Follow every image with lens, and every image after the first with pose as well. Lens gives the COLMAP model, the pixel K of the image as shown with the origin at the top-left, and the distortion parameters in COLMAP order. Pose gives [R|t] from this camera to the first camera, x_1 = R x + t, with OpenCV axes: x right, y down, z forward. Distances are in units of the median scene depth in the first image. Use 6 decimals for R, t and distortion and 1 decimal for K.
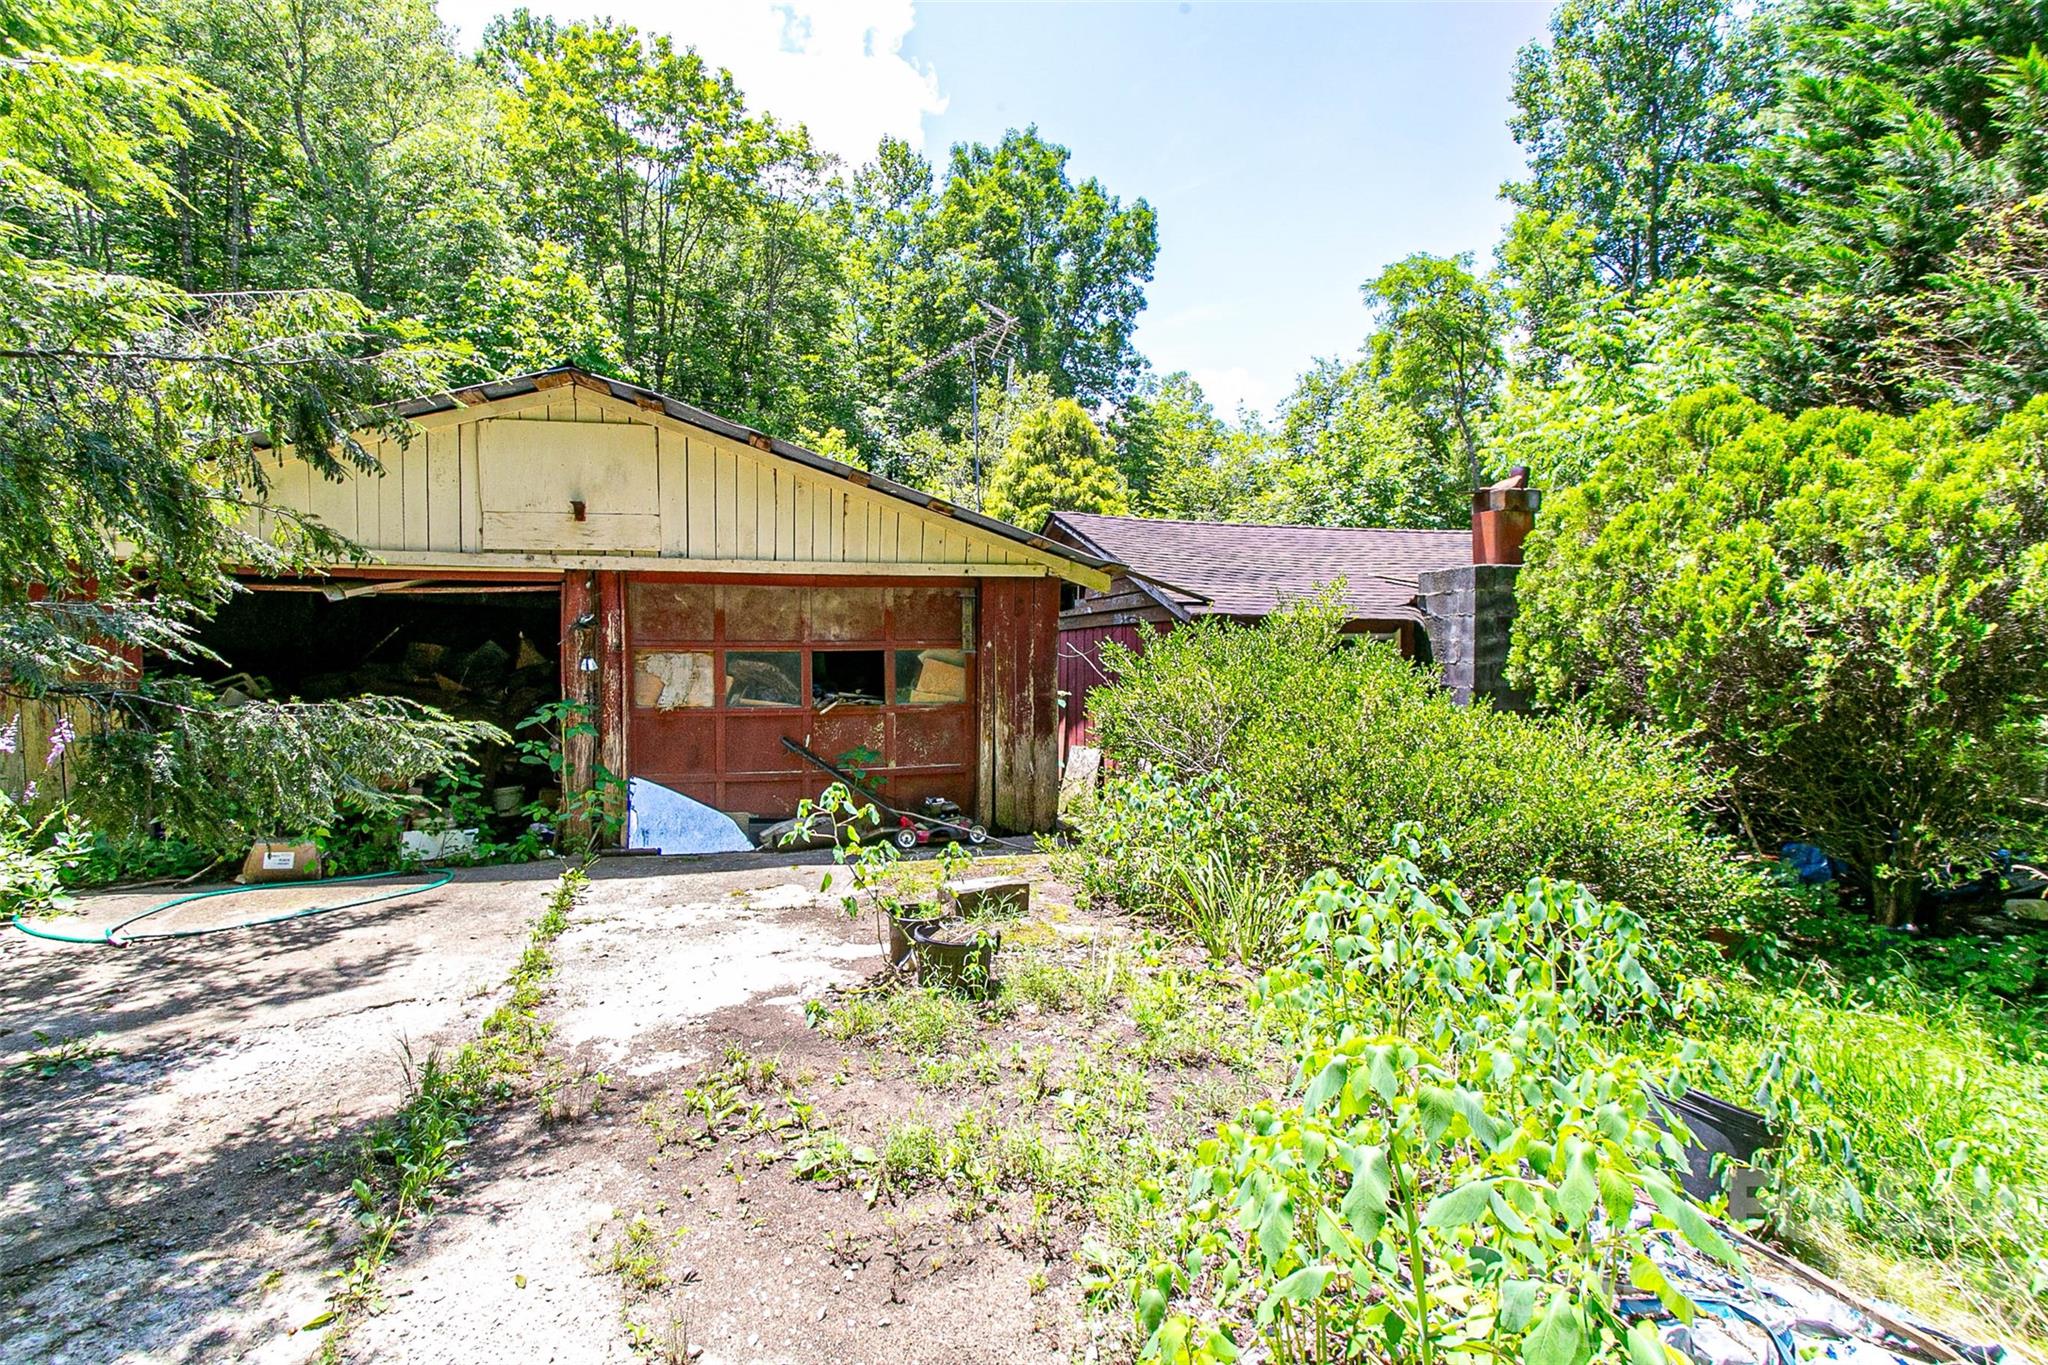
lens RADIAL K [[965.9, 0, 1025.2], [0, 965.9, 683.1], [0, 0, 1]] dist [-0.003314, 0.001306]
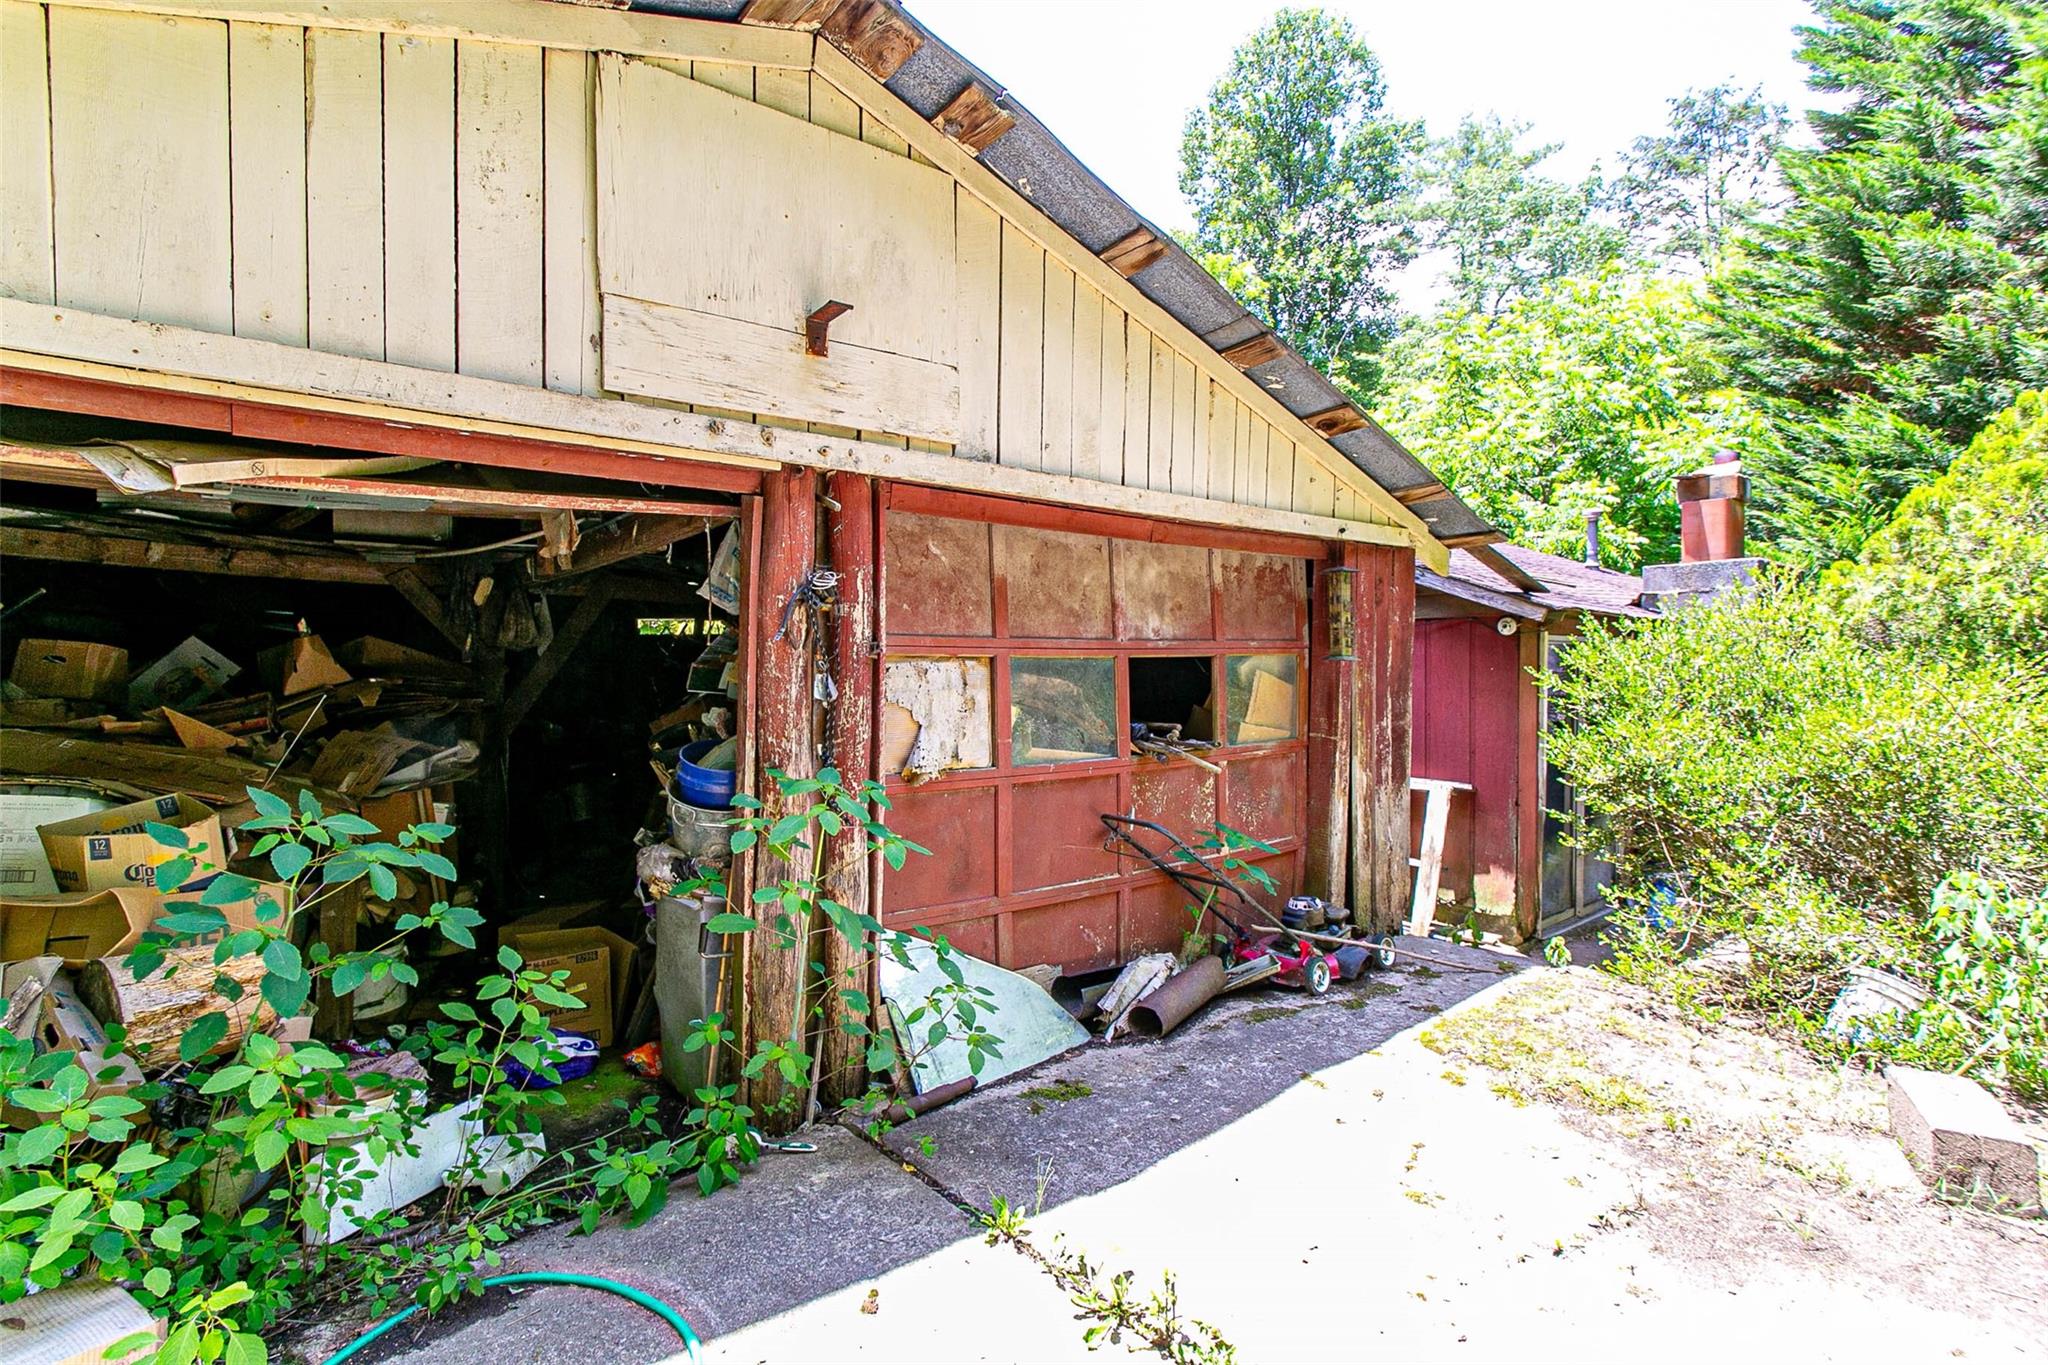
lens RADIAL K [[965.9, 0, 1023.4], [0, 965.9, 673.9], [0, 0, 1]] dist [-0.003314, 0.001306]
pose [[0.916244, -0.005186, 0.400587, -0.497731], [0.013922, 0.999724, -0.018903, -0.013682], [-0.400379, 0.022897, 0.916064, 0.513451]]
